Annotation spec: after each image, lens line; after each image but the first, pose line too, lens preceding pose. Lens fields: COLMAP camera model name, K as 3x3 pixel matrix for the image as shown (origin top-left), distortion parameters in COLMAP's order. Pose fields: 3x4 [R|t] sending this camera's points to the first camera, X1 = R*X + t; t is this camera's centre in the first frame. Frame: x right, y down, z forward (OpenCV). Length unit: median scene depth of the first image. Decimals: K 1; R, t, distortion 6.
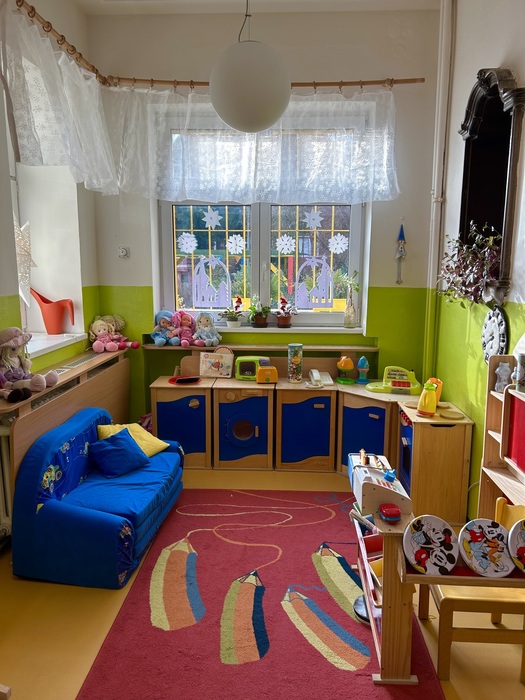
lens RADIAL K [[524.0, 0, 262.5], [0, 524.0, 350.0], [0, 0, 1]] dist [0.046853, -0.008264]
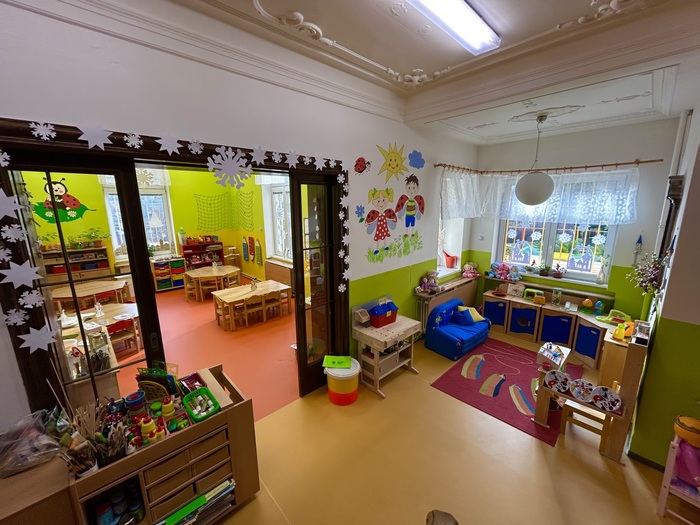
lens RADIAL K [[282.3, 0, 350.0], [0, 282.3, 262.5], [0, 0, 1]] dist [-0.001002, 0.000045]
pose [[0.721183, 0.130927, -0.680259, 0.225160], [-0.096433, 0.991391, 0.088574, -0.139028], [0.685999, 0.001721, 0.727600, -0.415118]]
